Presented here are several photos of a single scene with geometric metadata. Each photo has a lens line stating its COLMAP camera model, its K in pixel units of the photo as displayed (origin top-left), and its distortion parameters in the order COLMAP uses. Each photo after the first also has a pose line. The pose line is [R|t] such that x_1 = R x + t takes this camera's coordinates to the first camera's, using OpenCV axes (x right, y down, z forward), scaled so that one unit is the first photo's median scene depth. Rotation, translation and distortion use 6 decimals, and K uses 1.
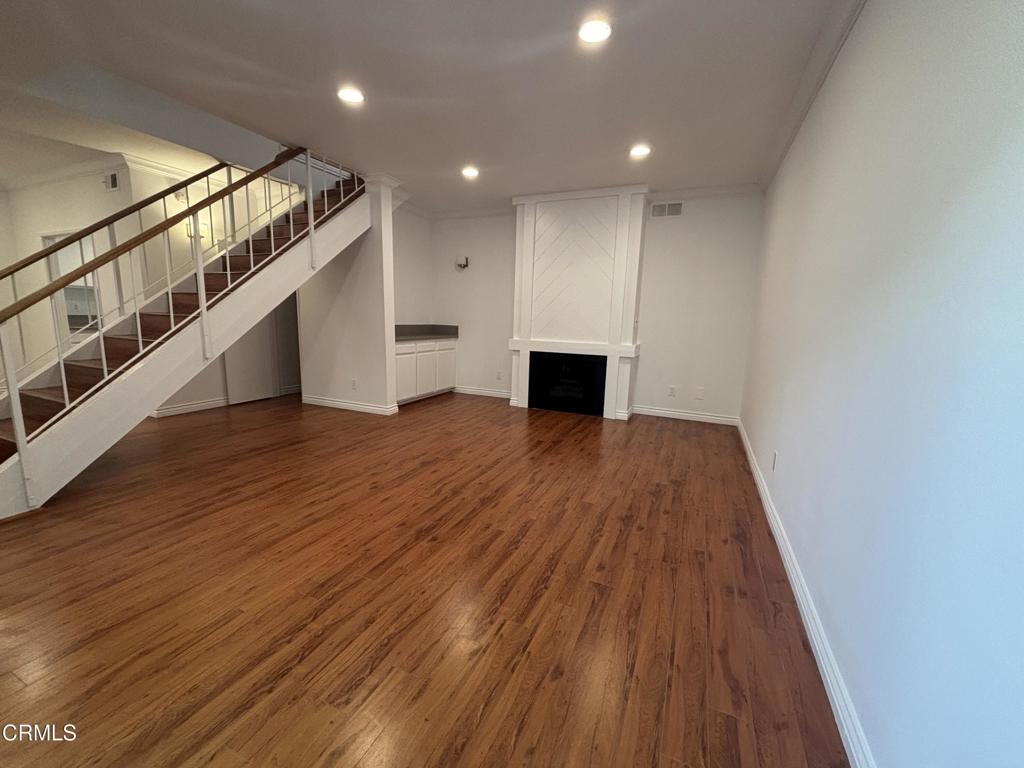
lens RADIAL K [[412.0, 0, 511.7], [0, 412.0, 382.5], [0, 0, 1]] dist [0.001846, 0.001413]
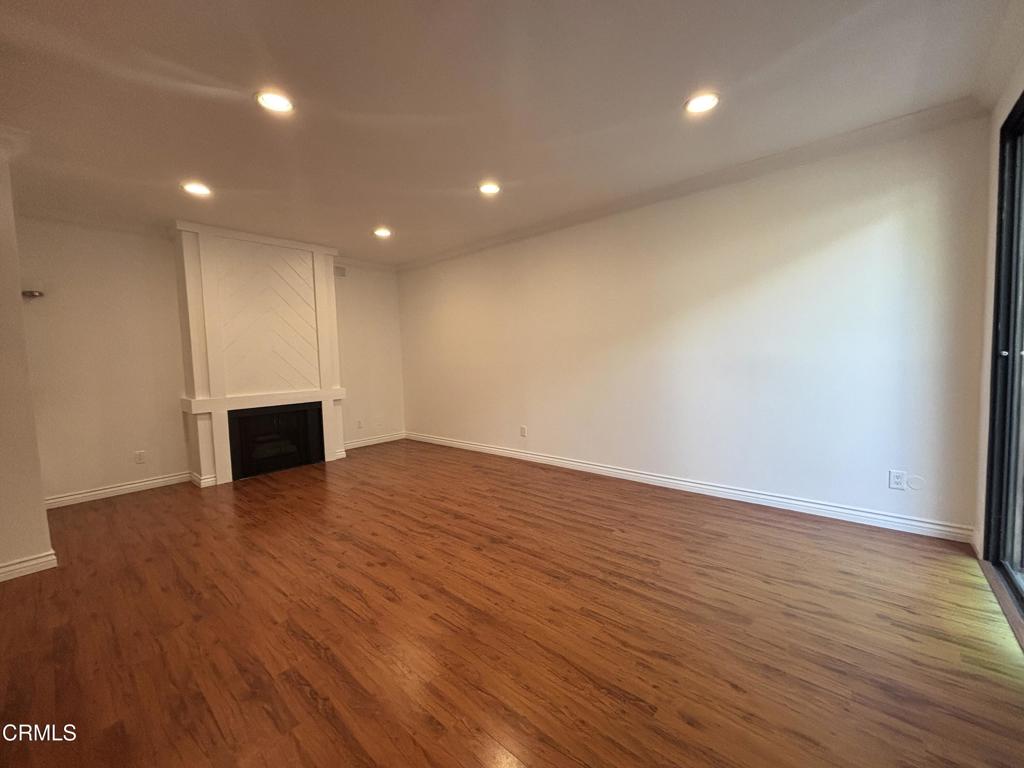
lens RADIAL K [[412.0, 0, 508.6], [0, 412.0, 379.7], [0, 0, 1]] dist [0.001846, 0.001413]
pose [[0.292050, -0.093070, 0.951864, -1.049954], [0.194783, 0.980183, 0.036076, -0.108153], [-0.936358, 0.174871, 0.304391, 0.416489]]
